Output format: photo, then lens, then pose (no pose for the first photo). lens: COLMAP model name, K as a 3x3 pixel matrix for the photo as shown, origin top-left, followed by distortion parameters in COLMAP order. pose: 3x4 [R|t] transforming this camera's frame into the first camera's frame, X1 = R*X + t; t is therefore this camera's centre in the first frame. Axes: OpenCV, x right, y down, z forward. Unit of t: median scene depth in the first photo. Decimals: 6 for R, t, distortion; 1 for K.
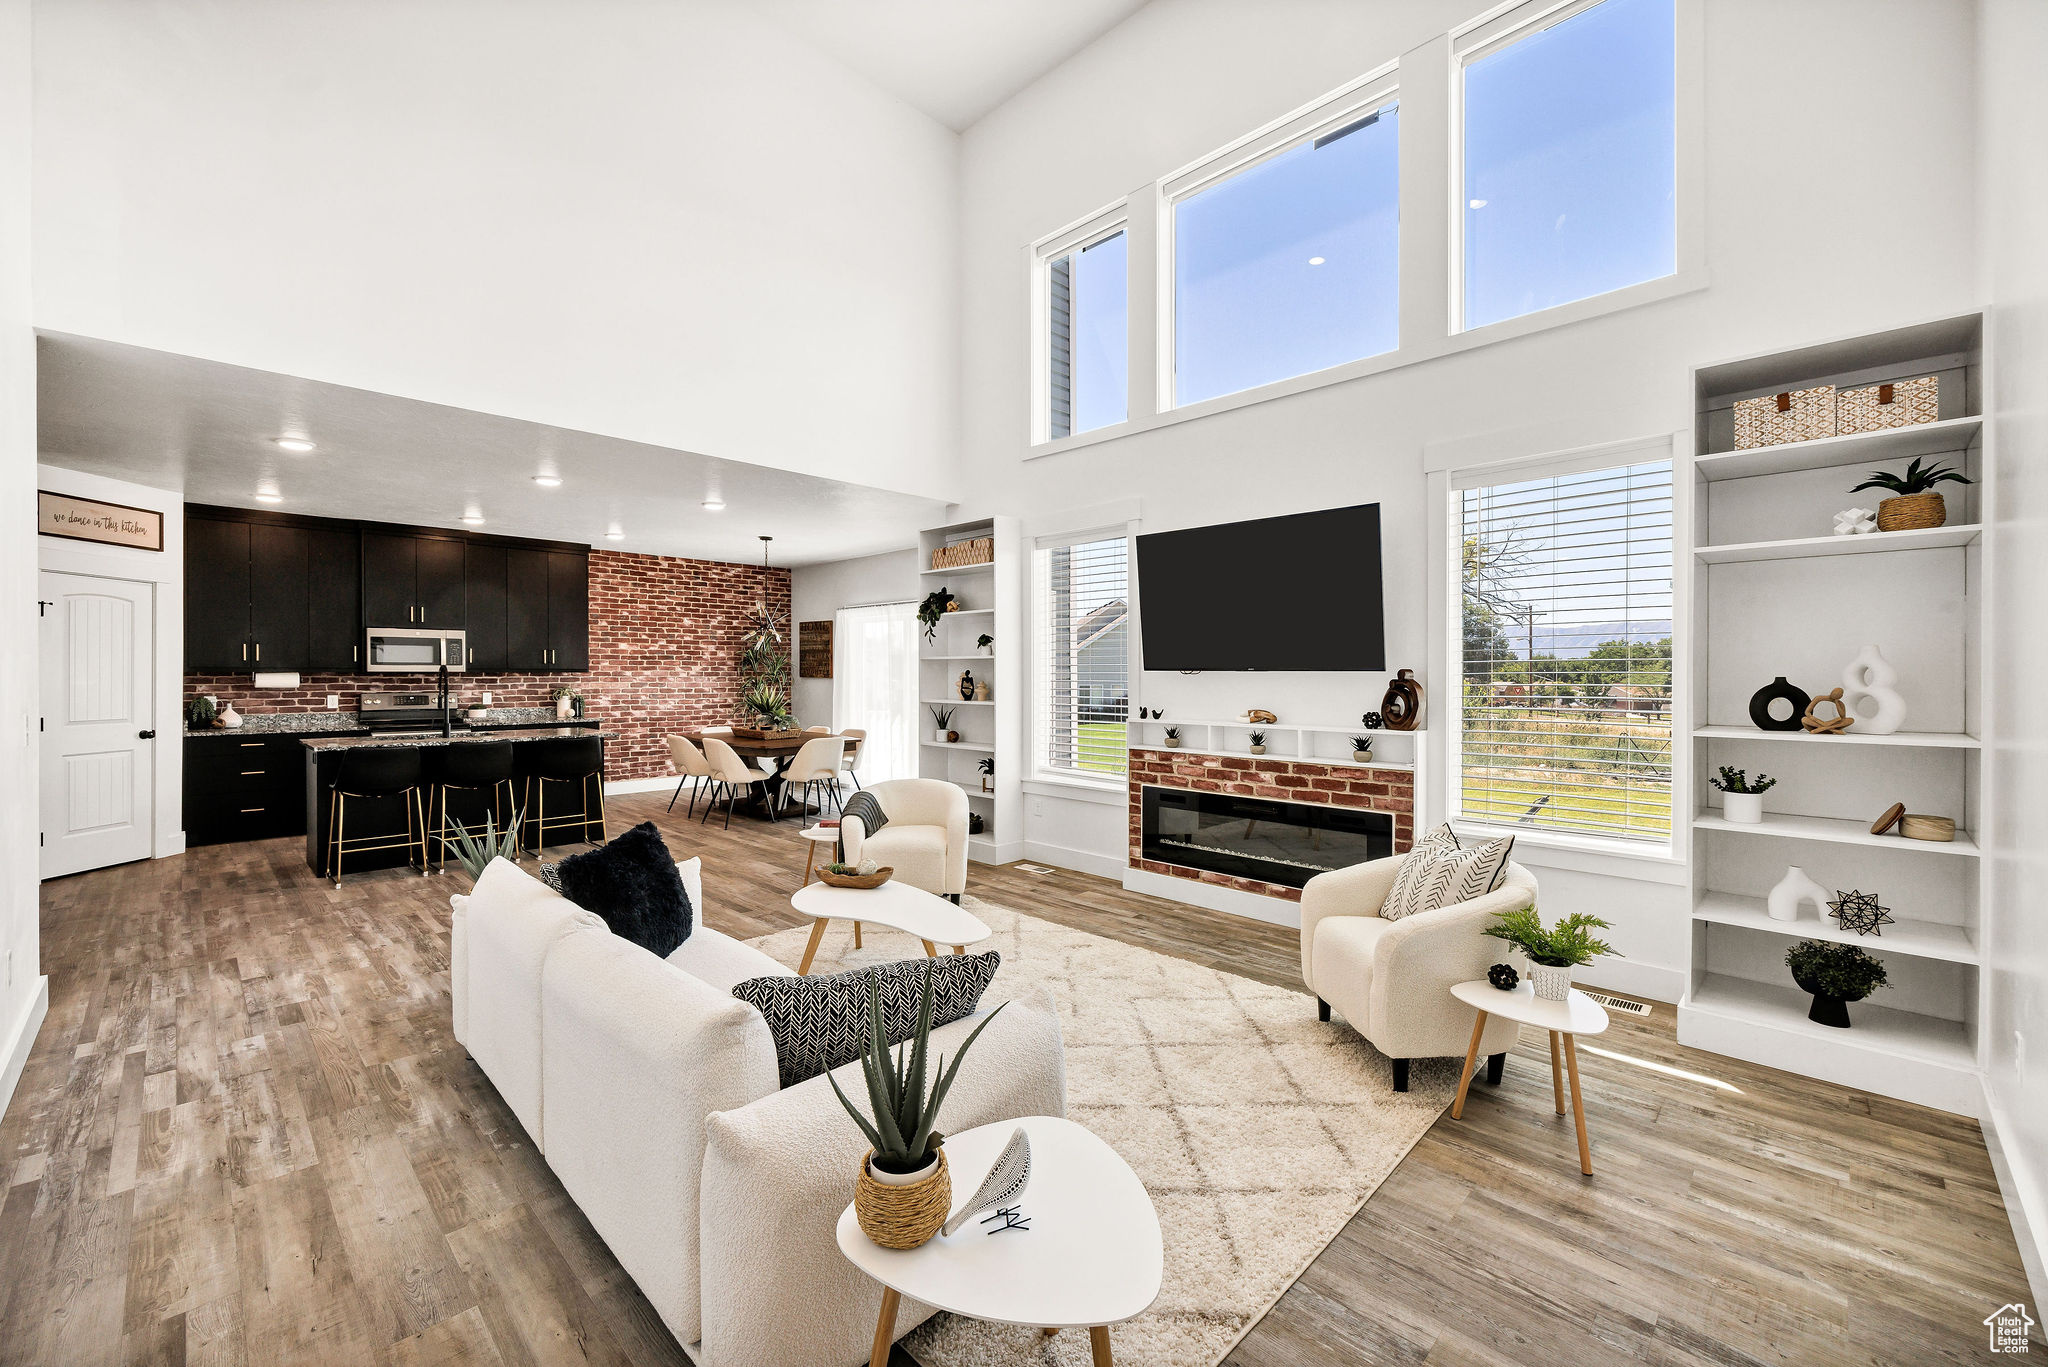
lens RADIAL K [[791.4, 0, 1005.7], [0, 791.4, 674.9], [0, 0, 1]] dist [-0.002873, -0.000643]
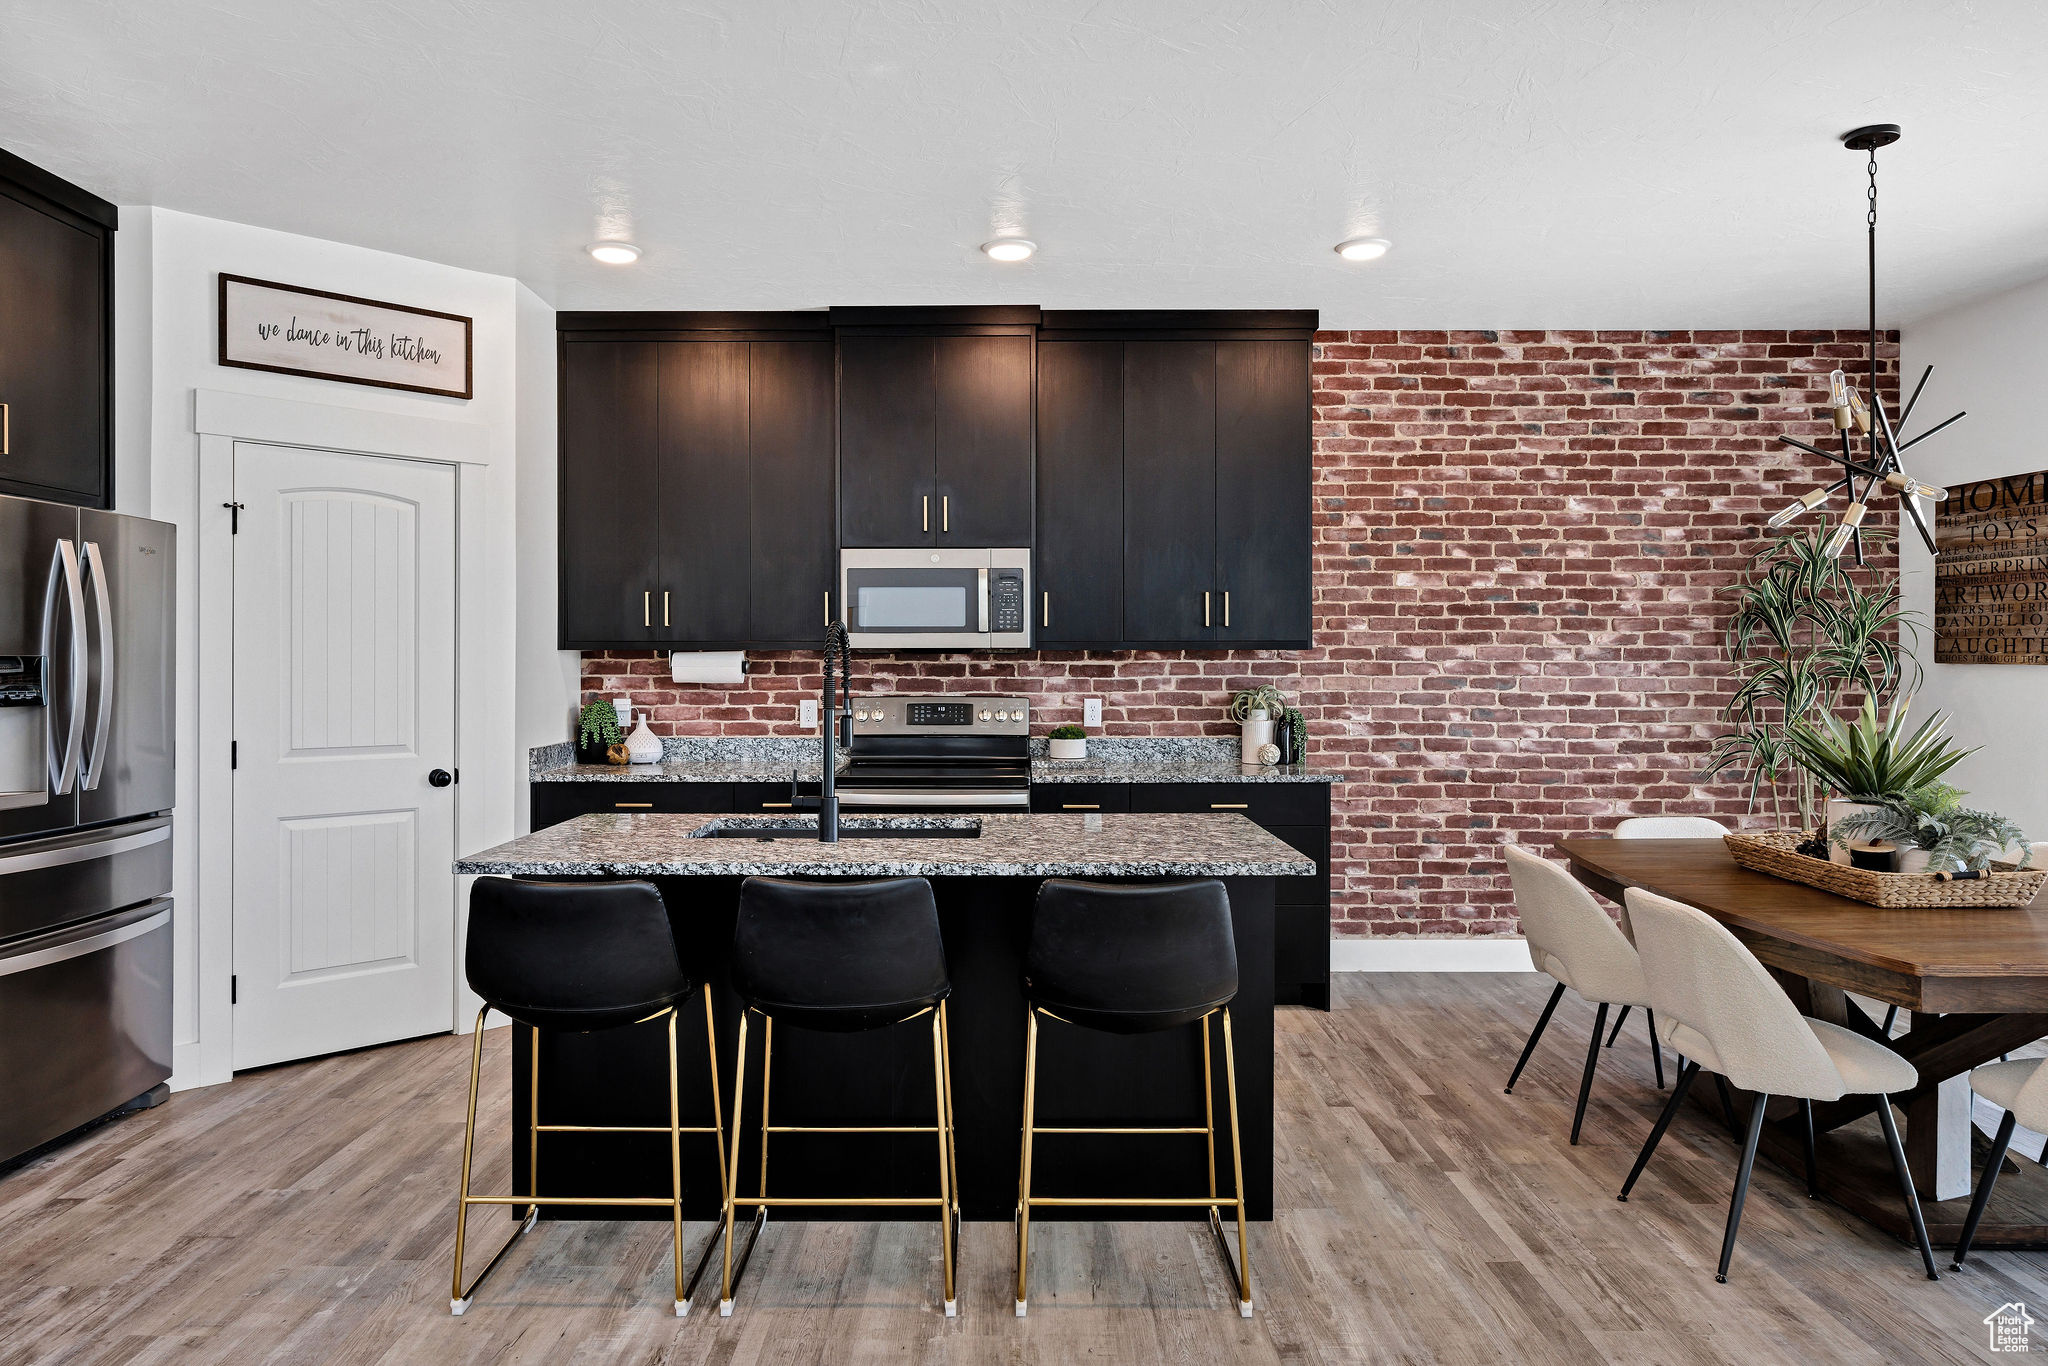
lens RADIAL K [[1301.6, 0, 1023.3], [0, 1301.6, 678.0], [0, 0, 1]] dist [0.001056, -0.000420]
pose [[0.702559, 0.006801, -0.711593, -0.198789], [0.000060, 0.999954, 0.009615, 0.005011], [0.711625, -0.006798, 0.702526, 0.510522]]
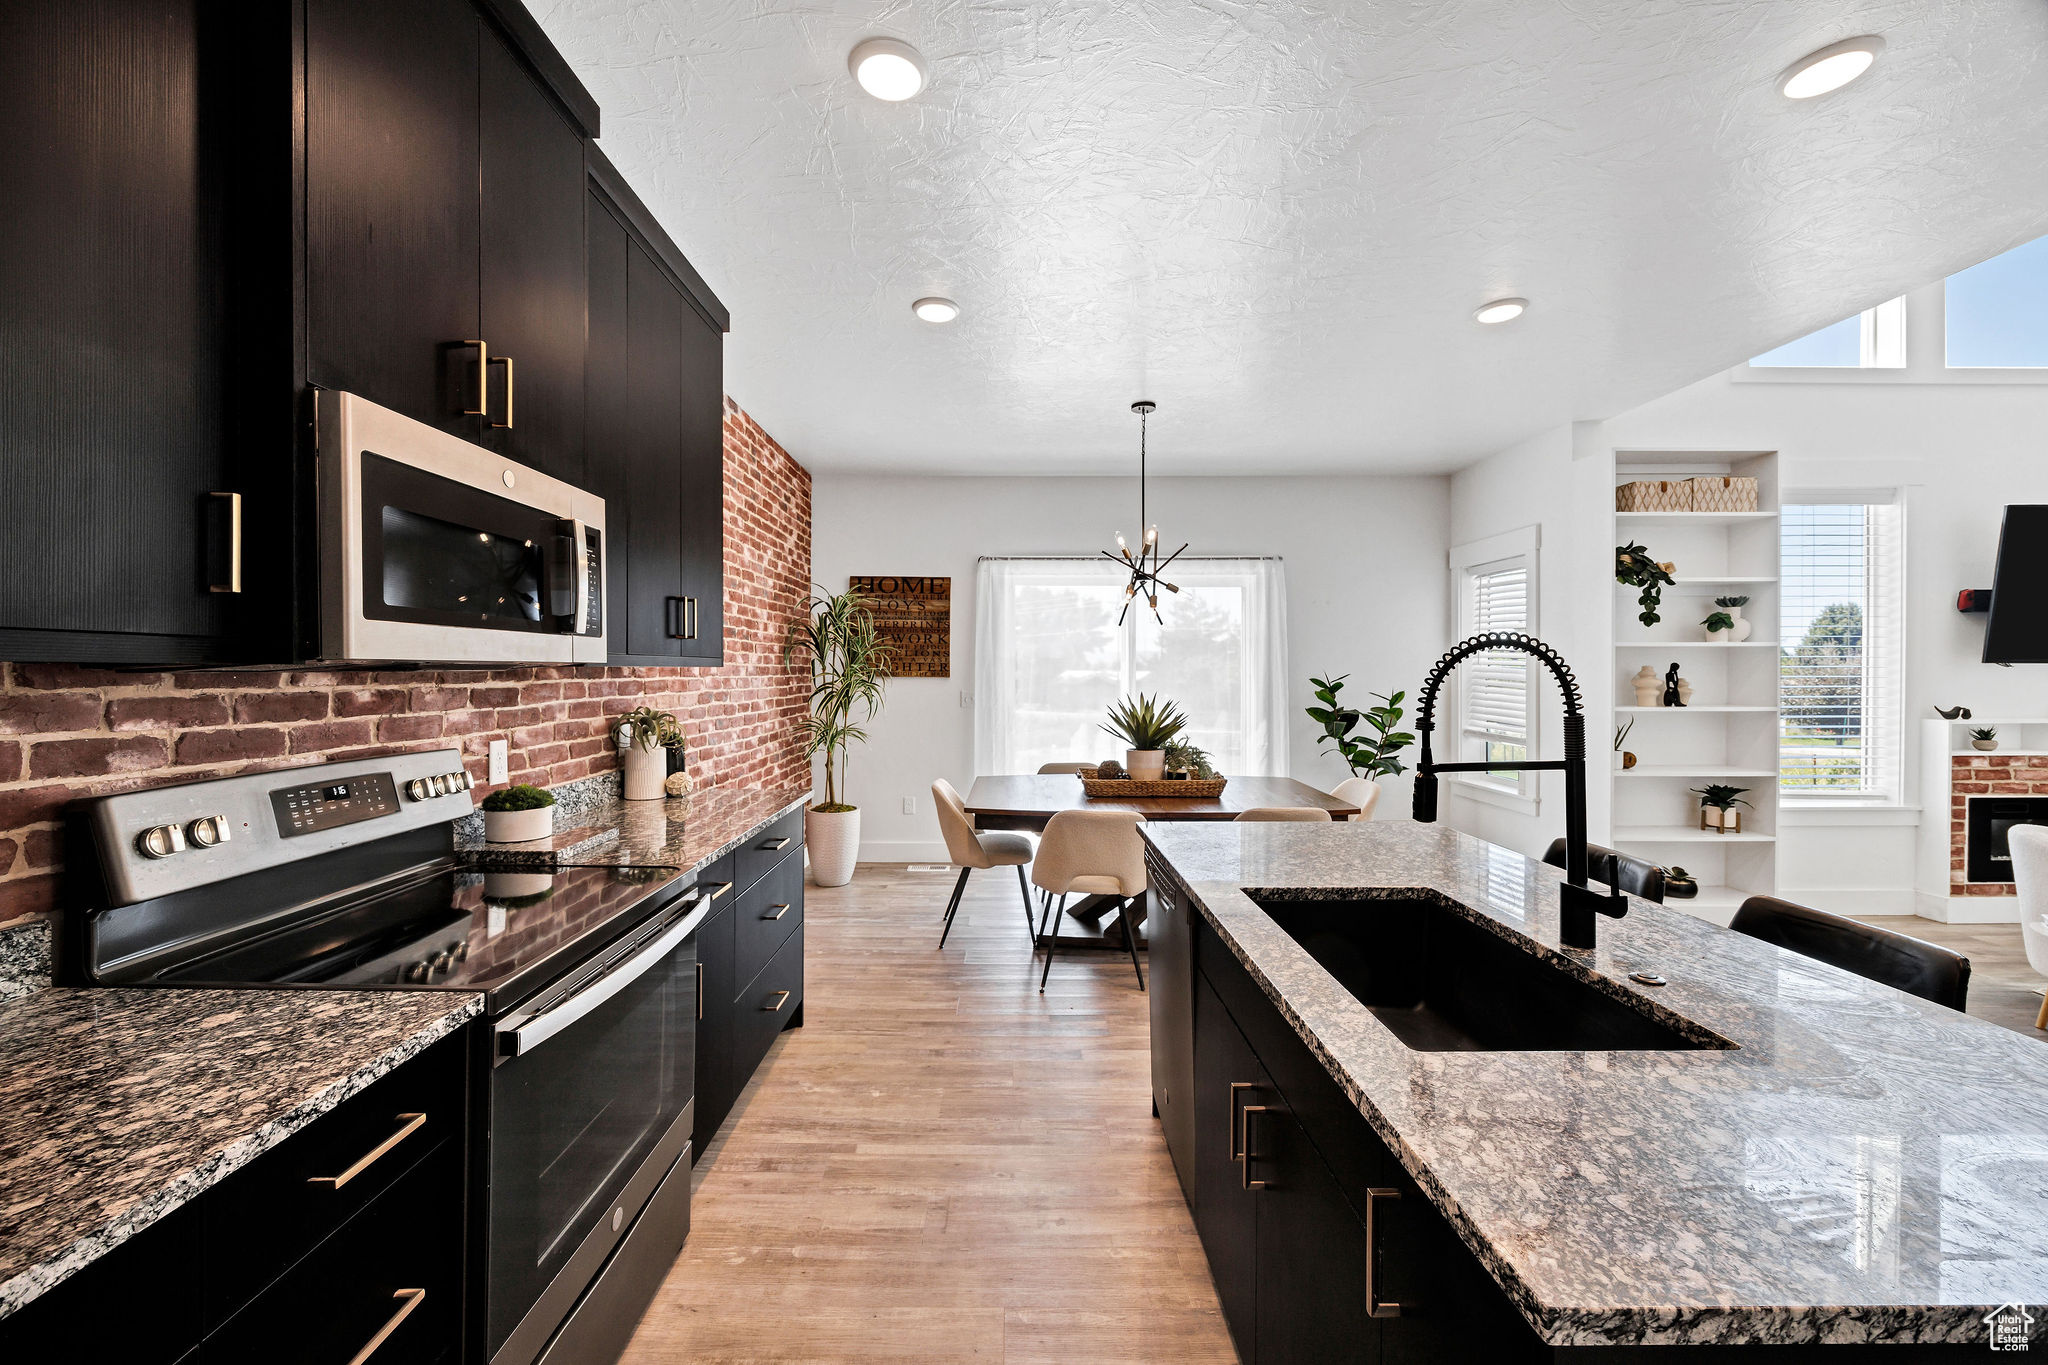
lens RADIAL K [[791.4, 0, 1013.8], [0, 791.4, 676.9], [0, 0, 1]] dist [-0.002873, -0.000643]
pose [[0.722620, -0.008623, 0.691191, -0.749327], [0.004341, 0.999959, 0.007937, -0.000977], [-0.691231, -0.002735, 0.722628, 0.711918]]
